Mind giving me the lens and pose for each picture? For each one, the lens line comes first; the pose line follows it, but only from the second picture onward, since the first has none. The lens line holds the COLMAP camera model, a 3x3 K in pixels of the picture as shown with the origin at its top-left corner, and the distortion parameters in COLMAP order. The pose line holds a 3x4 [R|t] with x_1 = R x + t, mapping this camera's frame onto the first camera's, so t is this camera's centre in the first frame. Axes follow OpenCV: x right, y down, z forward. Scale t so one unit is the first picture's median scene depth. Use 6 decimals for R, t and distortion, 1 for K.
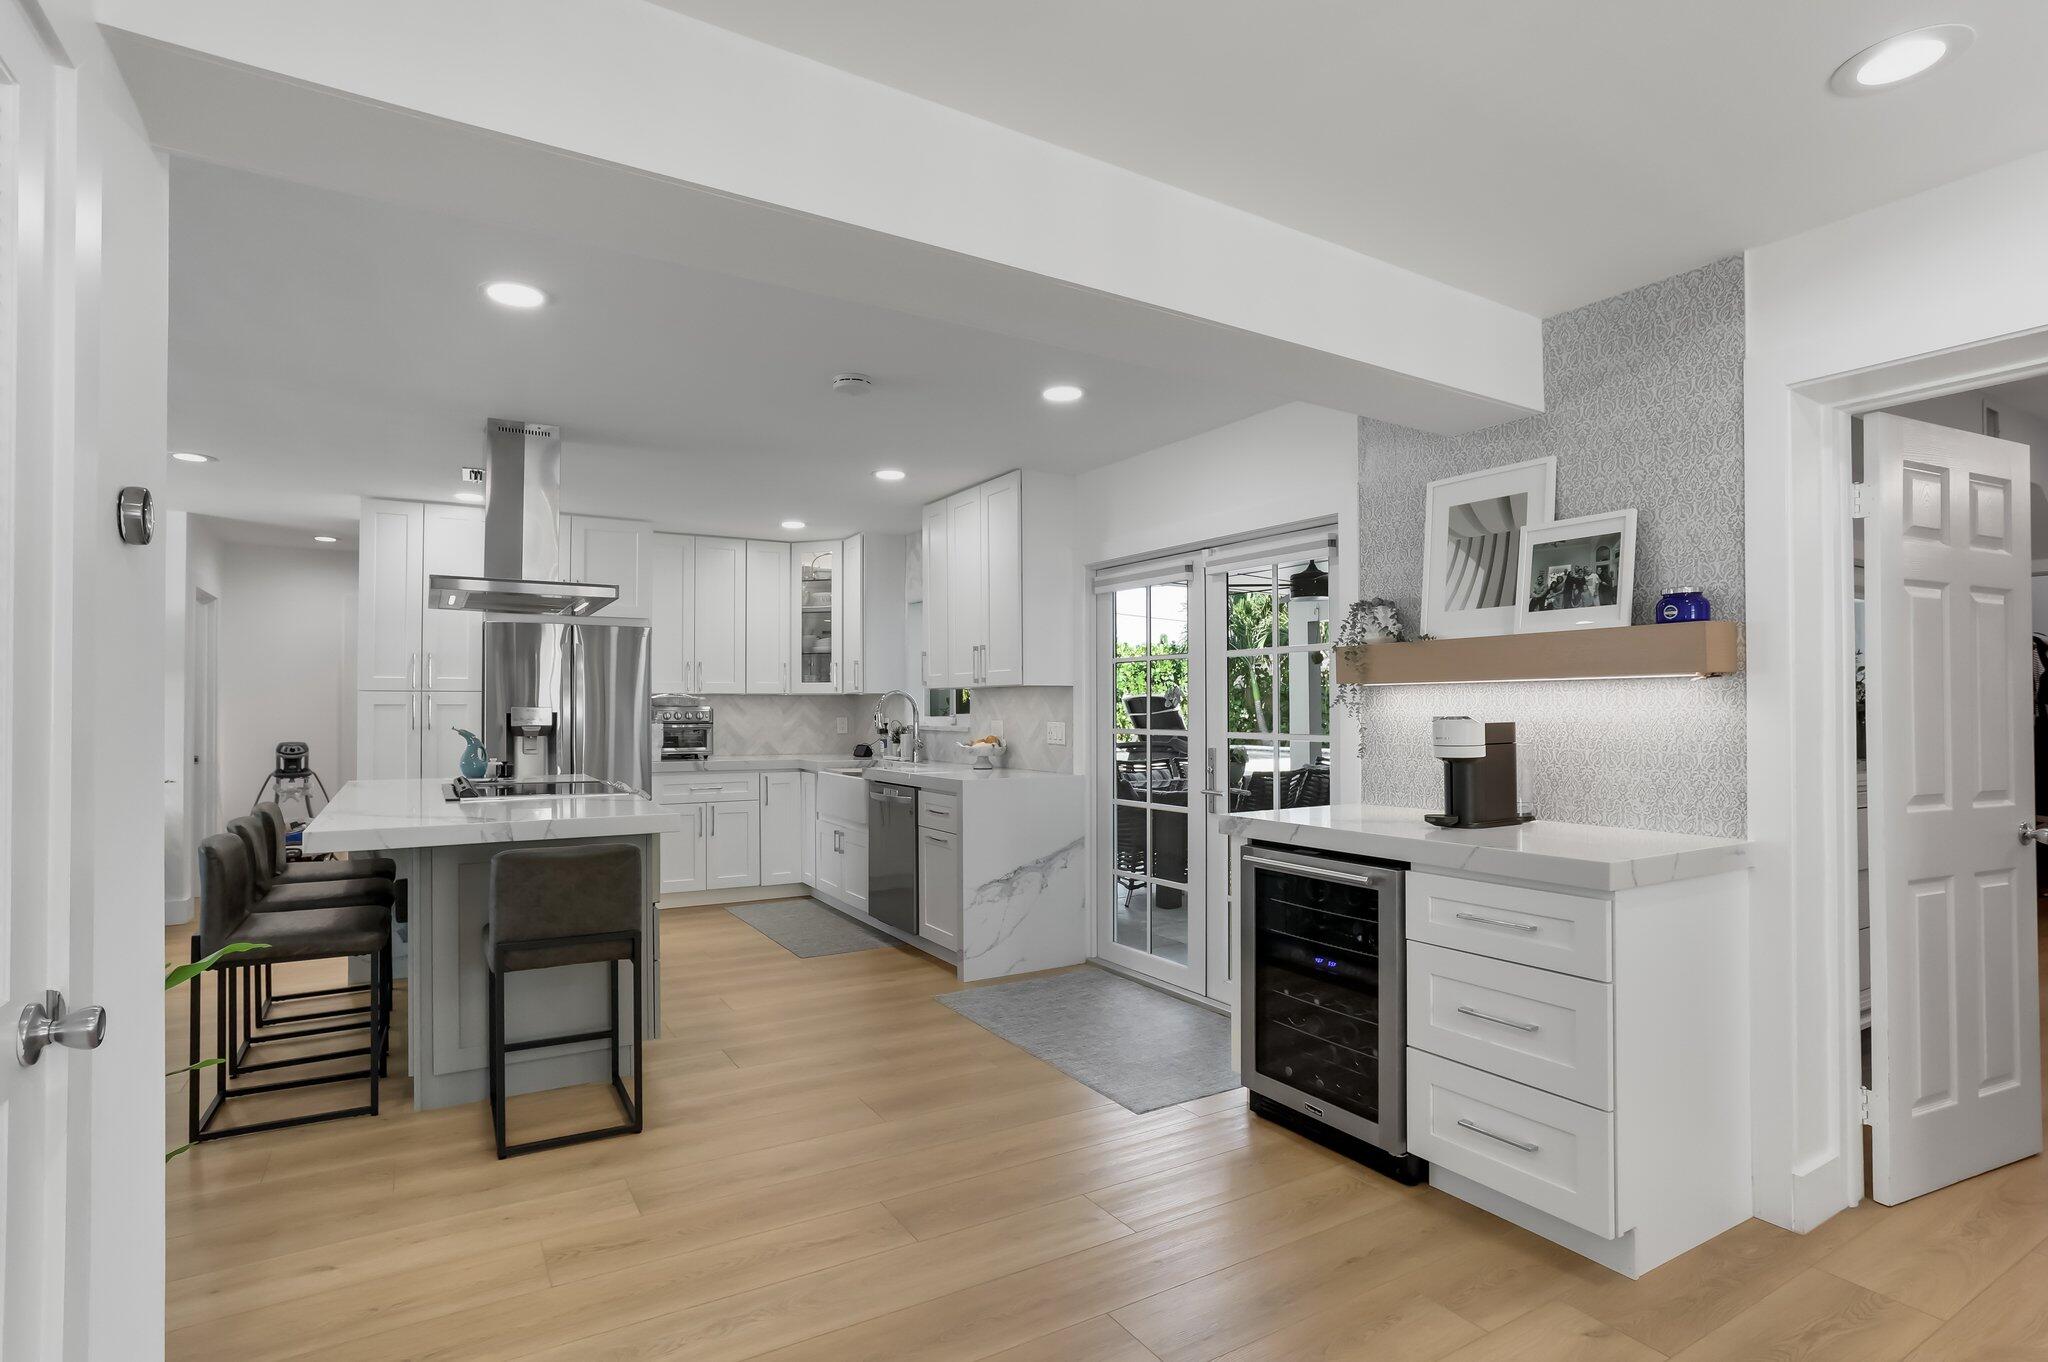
lens RADIAL K [[1015.9, 0, 1041.8], [0, 1015.9, 685.4], [0, 0, 1]] dist [-0.055467, 0.032153]
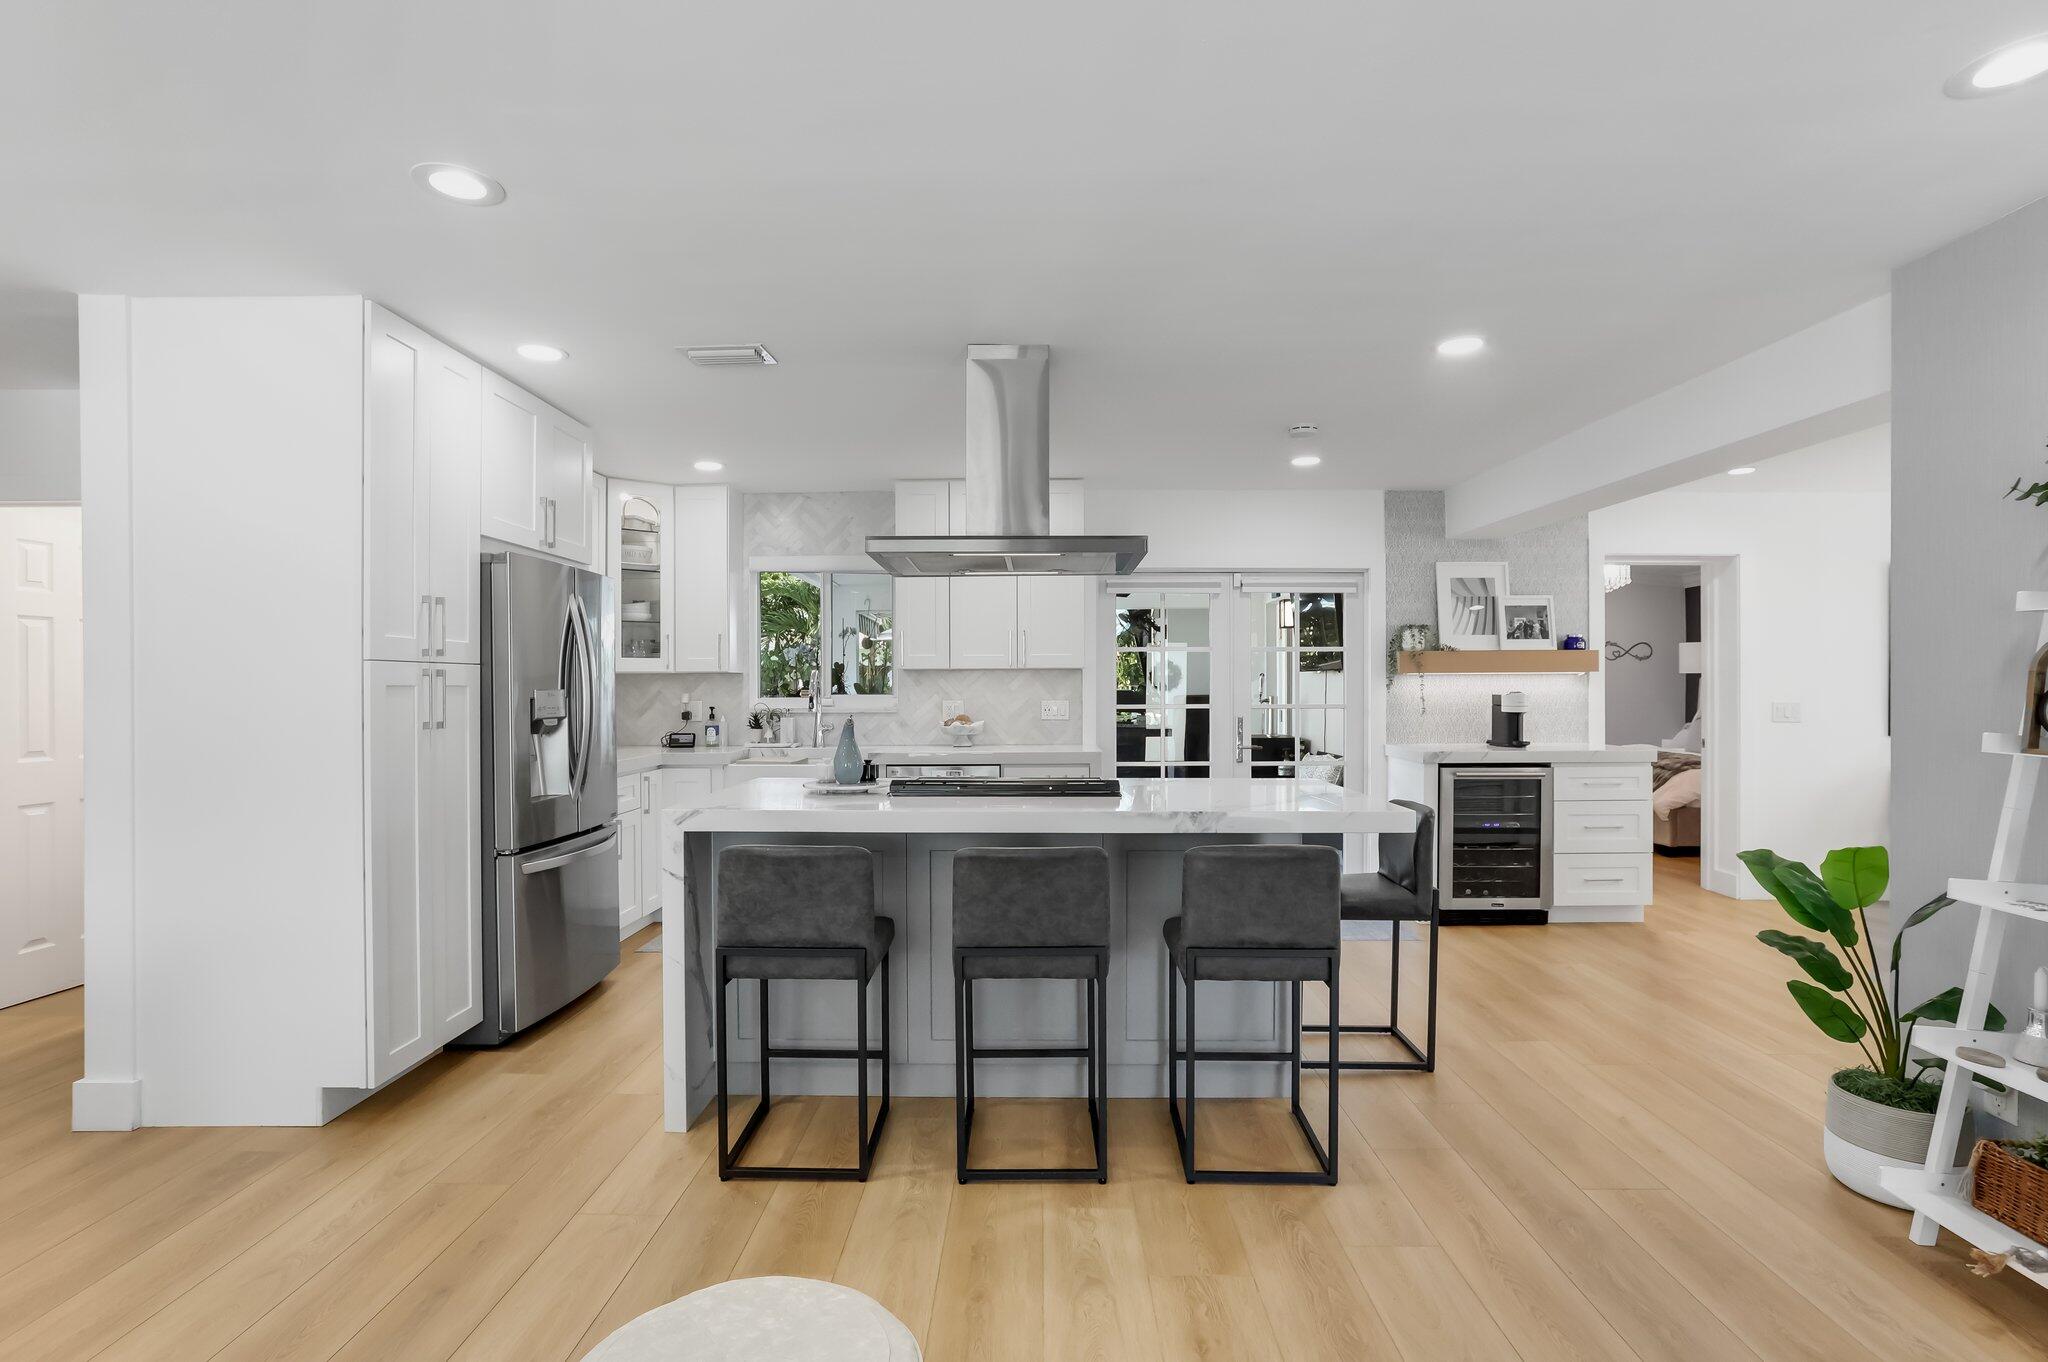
lens RADIAL K [[942.0, 0, 1028.7], [0, 942.0, 687.5], [0, 0, 1]] dist [-0.055999, 0.037655]
pose [[0.543293, -0.002652, 0.839539, -1.618560], [-0.016277, 0.999774, 0.013692, 0.013393], [-0.839386, -0.021103, 0.543126, 0.801670]]
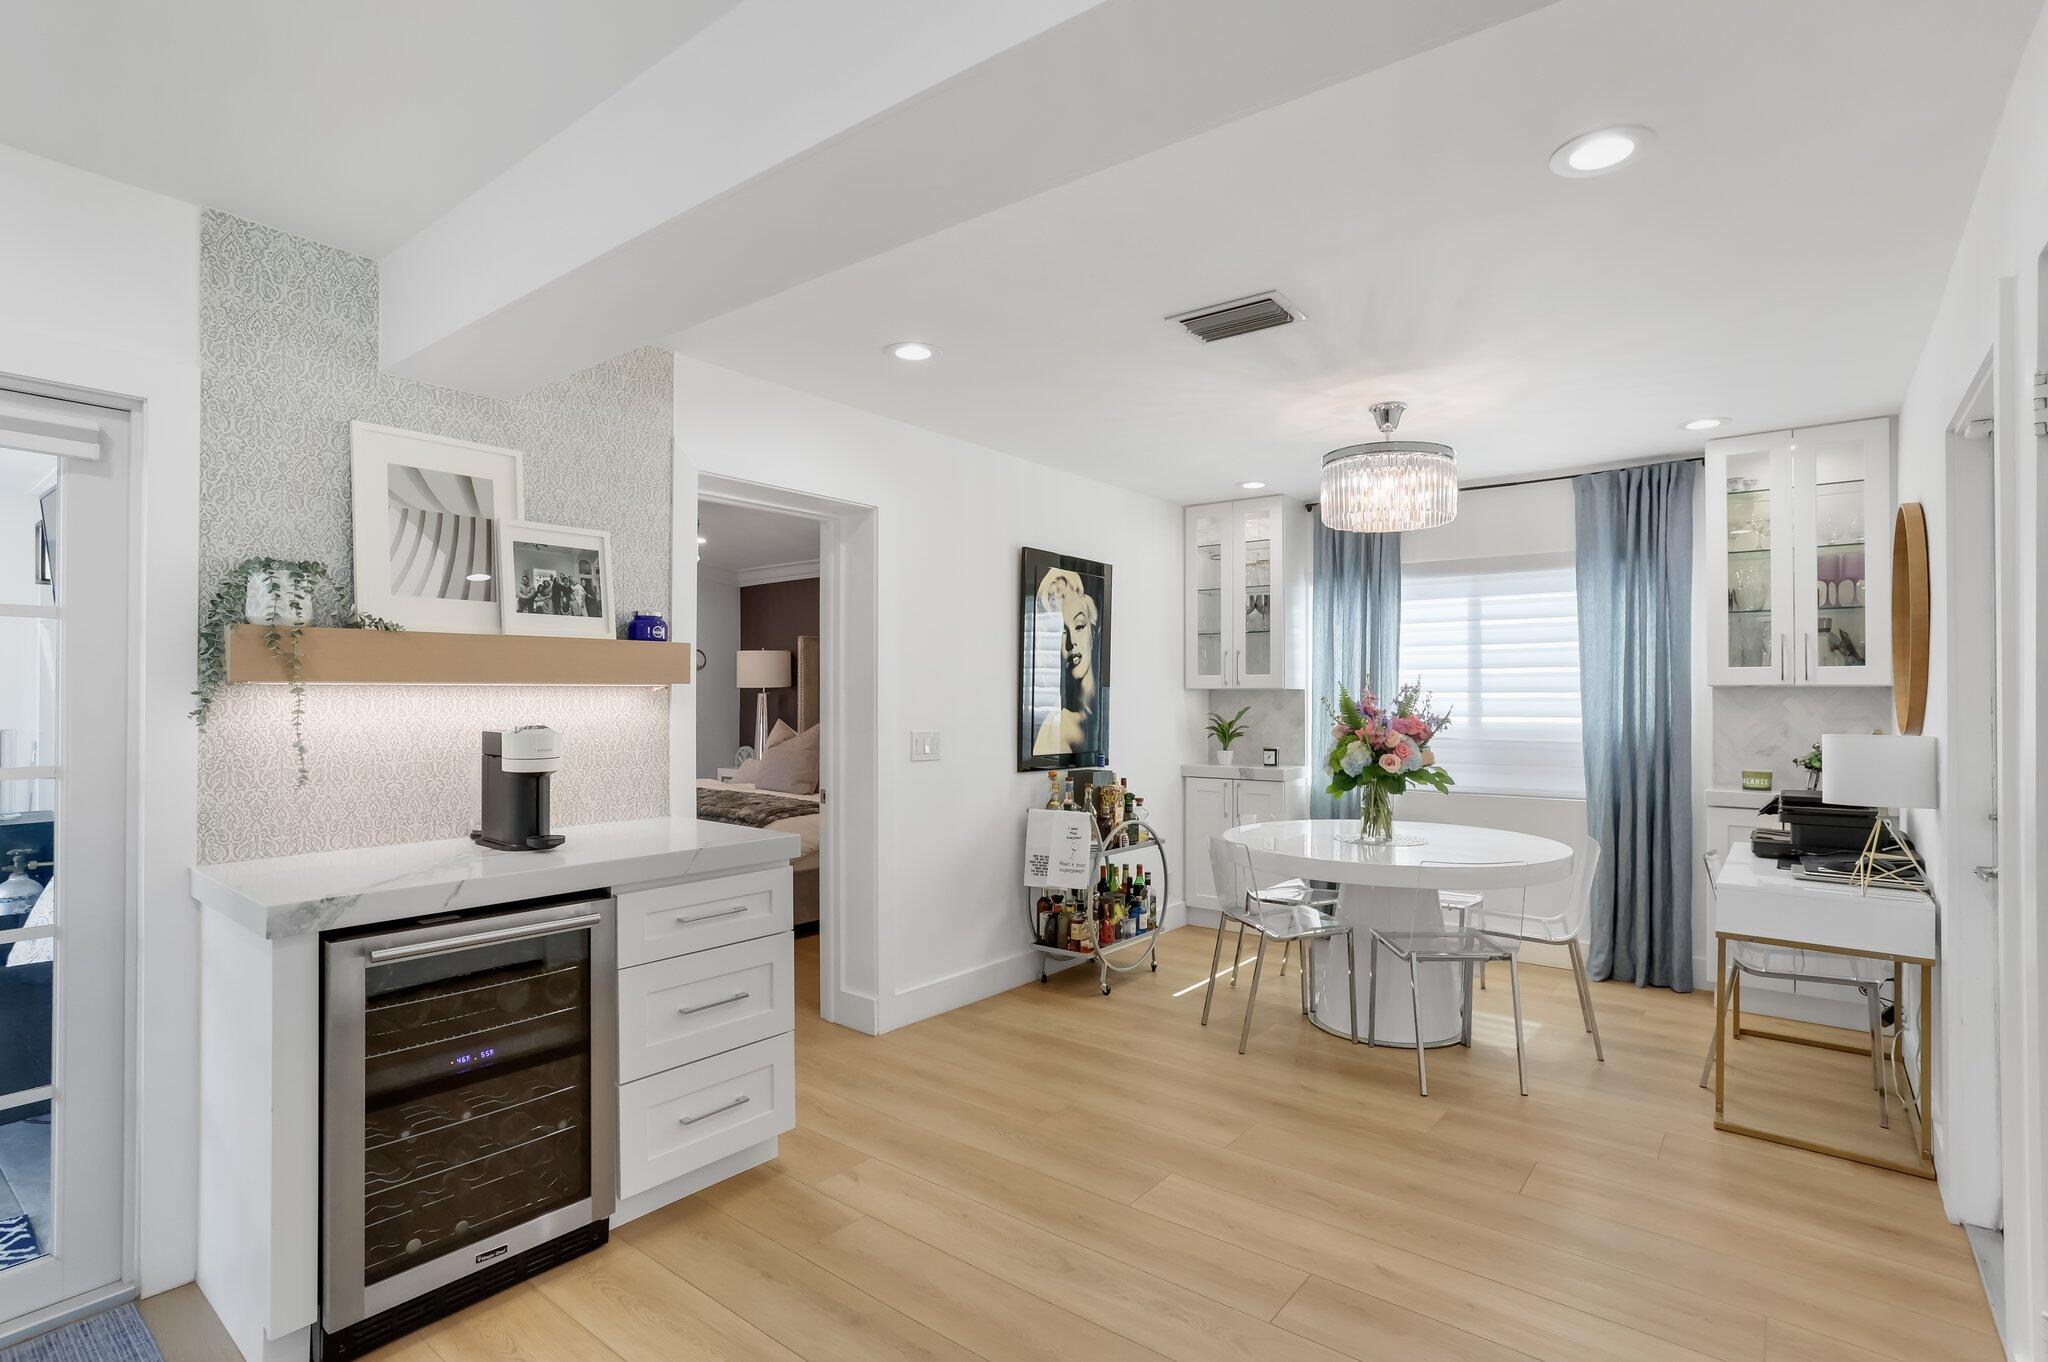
lens RADIAL K [[1015.9, 0, 1041.8], [0, 1015.9, 685.4], [0, 0, 1]] dist [-0.055467, 0.032153]
pose [[-0.361307, 0.011486, 0.932376, -0.574060], [-0.019207, 0.999620, -0.019758, 0.004308], [-0.932249, -0.025047, -0.360949, 0.891869]]
